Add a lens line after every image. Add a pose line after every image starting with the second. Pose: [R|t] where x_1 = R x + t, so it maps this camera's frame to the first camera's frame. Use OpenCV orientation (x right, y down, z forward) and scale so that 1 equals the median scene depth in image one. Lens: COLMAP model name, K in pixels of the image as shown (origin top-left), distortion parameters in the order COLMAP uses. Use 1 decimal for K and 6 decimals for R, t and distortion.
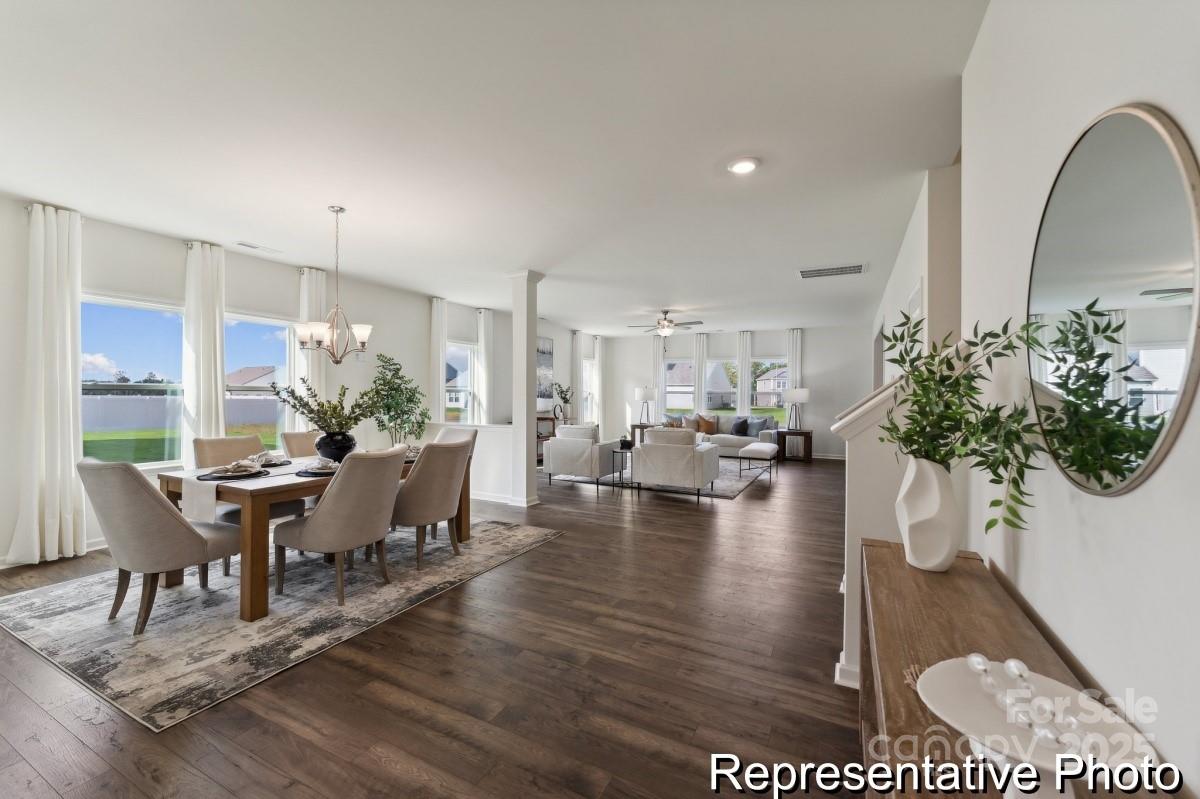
lens RADIAL K [[496.5, 0, 593.9], [0, 496.5, 402.2], [0, 0, 1]] dist [-0.008964, 0.001324]
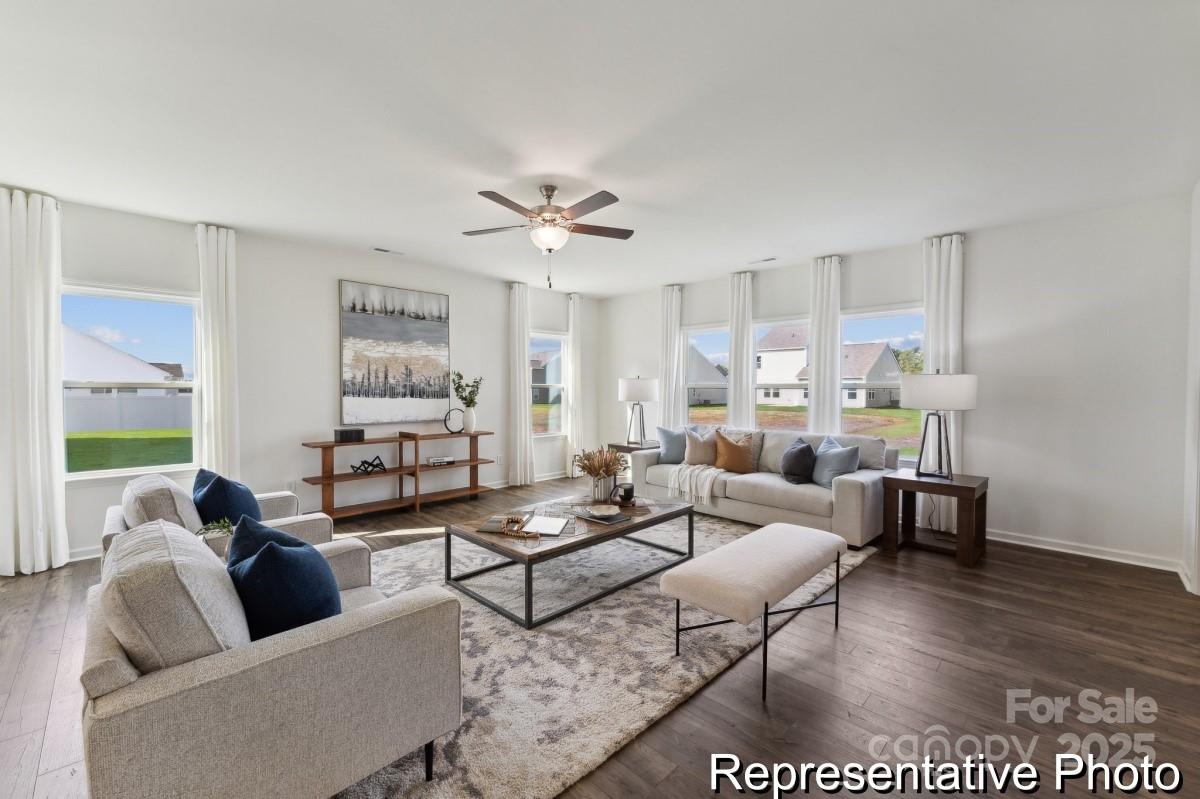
lens RADIAL K [[496.5, 0, 600.0], [0, 496.5, 399.8], [0, 0, 1]] dist [-0.008964, 0.001324]
pose [[0.954373, 0.001654, -0.298612, 0.251485], [-0.000337, 0.999990, 0.004461, -0.008369], [0.298616, -0.004157, 0.954364, 0.505258]]
